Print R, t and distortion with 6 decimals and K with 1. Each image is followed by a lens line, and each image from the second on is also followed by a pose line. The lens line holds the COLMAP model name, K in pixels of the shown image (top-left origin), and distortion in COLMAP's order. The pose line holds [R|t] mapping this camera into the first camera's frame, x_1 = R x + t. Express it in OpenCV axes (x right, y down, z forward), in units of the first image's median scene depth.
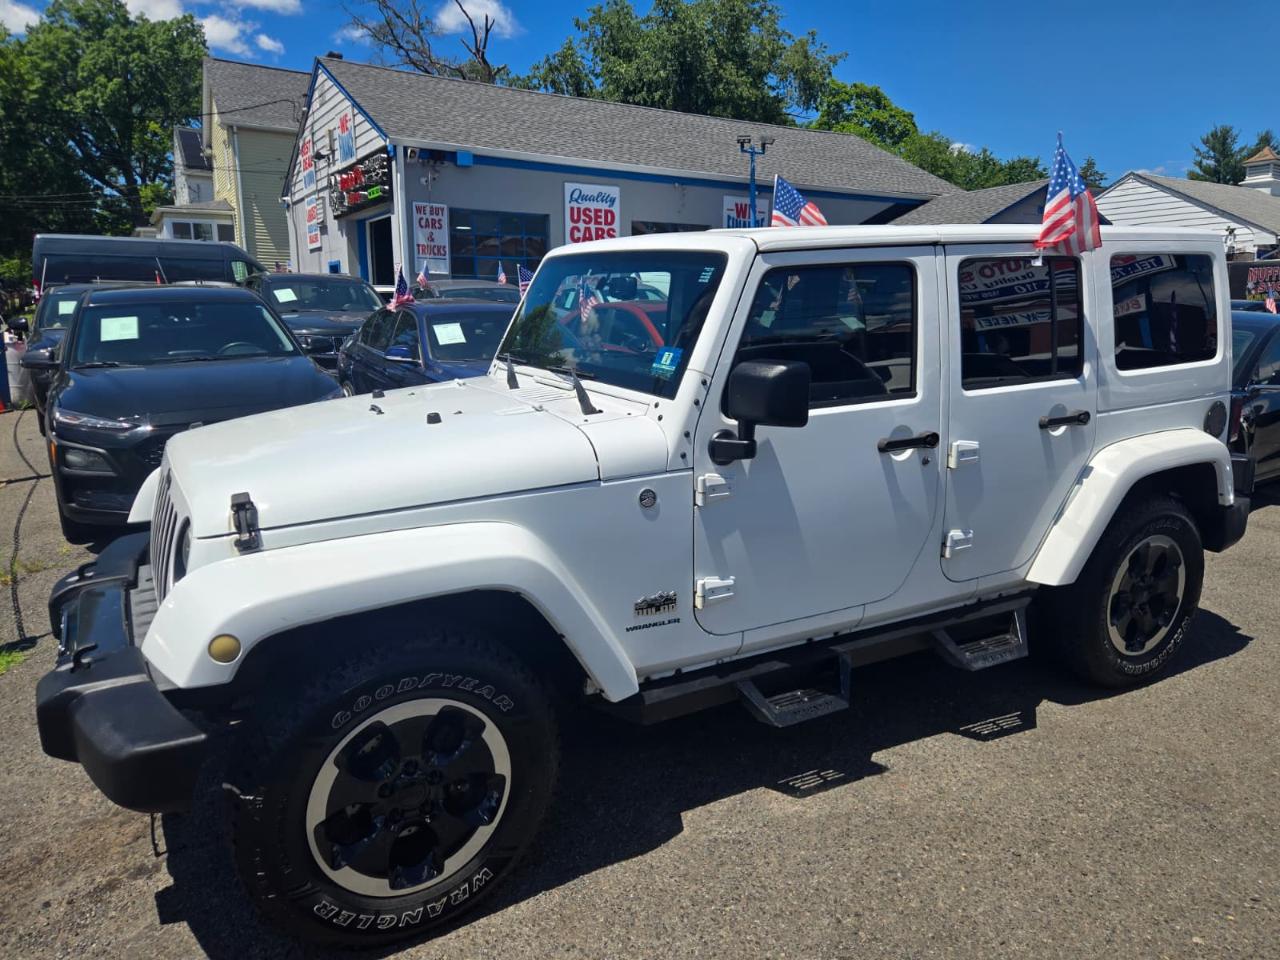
lens RADIAL K [[909.8, 0, 647.7], [0, 909.8, 480.7], [0, 0, 1]] dist [0.071656, -0.053955]
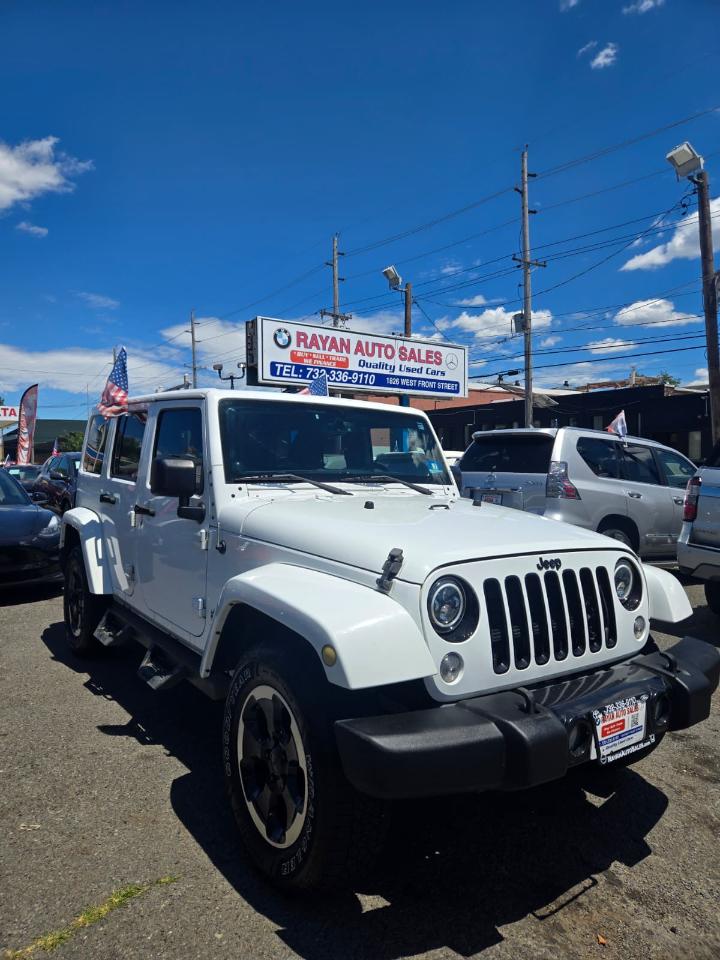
lens RADIAL K [[643.4, 0, 356.4], [0, 643.4, 480.4], [0, 0, 1]] dist [0.067197, -0.056302]
pose [[-0.085394, -0.029060, 0.995923, -1.043921], [0.193702, 0.980018, 0.045205, -0.156667], [-0.977337, 0.196773, -0.078059, 0.996854]]
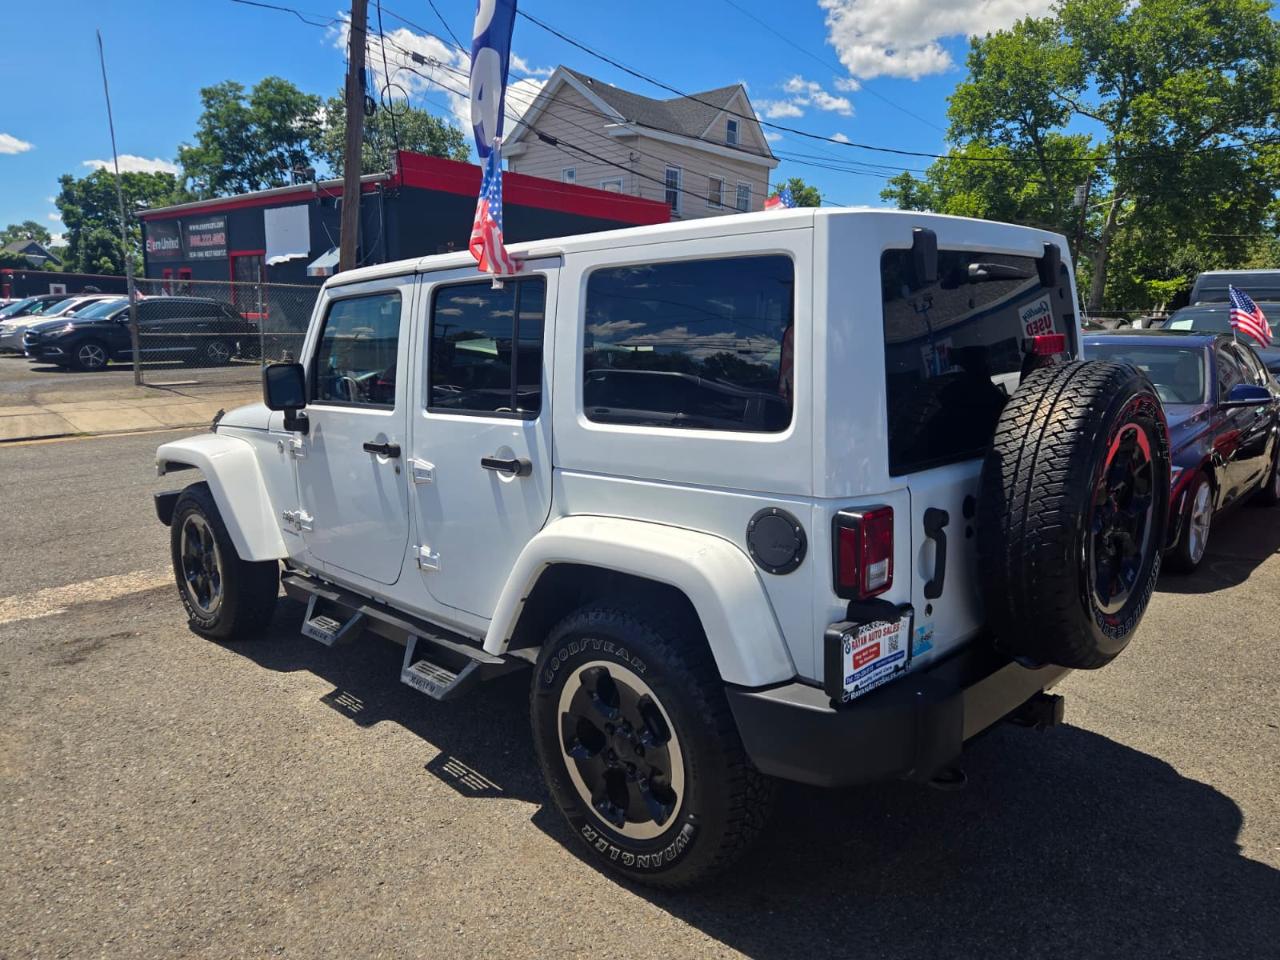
lens RADIAL K [[909.8, 0, 638.4], [0, 909.8, 483.4], [0, 0, 1]] dist [0.071656, -0.053955]
pose [[0.269772, 0.164555, -0.948760, 1.228886], [-0.196594, 0.973949, 0.113024, -0.160798], [0.942642, 0.156030, 0.295095, 0.820357]]
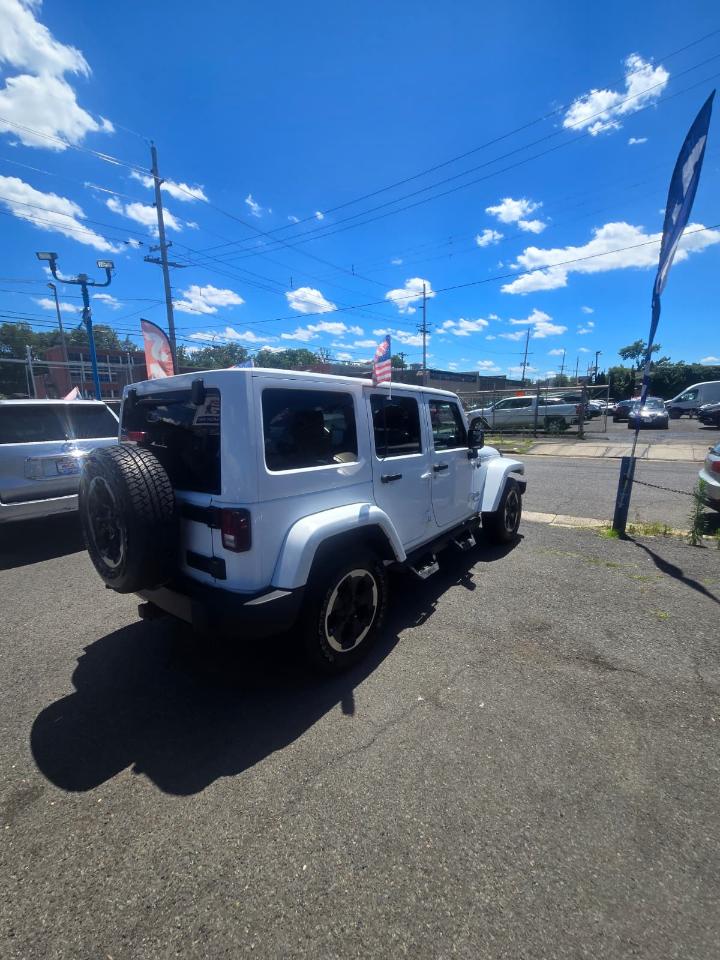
lens RADIAL K [[394.3, 0, 354.1], [0, 394.3, 481.0], [0, 0, 1]] dist [-0.002406, 0.003277]
pose [[-0.933326, 0.077928, -0.350472, 0.522235], [-0.058243, 0.930367, 0.361973, -0.429017], [0.354275, 0.358251, -0.863797, 2.007399]]
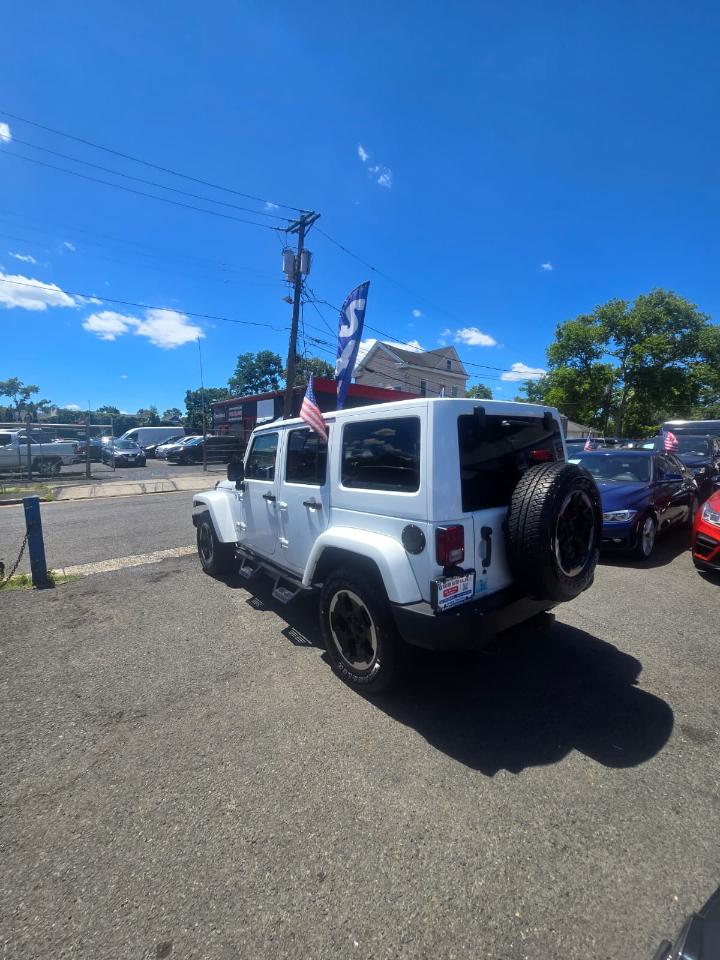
lens RADIAL K [[394.3, 0, 364.1], [0, 394.3, 478.5], [0, 0, 1]] dist [-0.002406, 0.003277]
pose [[0.148400, 0.081387, -0.985573, 1.260150], [-0.198291, 0.978817, 0.050972, -0.180367], [0.968844, 0.187866, 0.161395, 0.906794]]
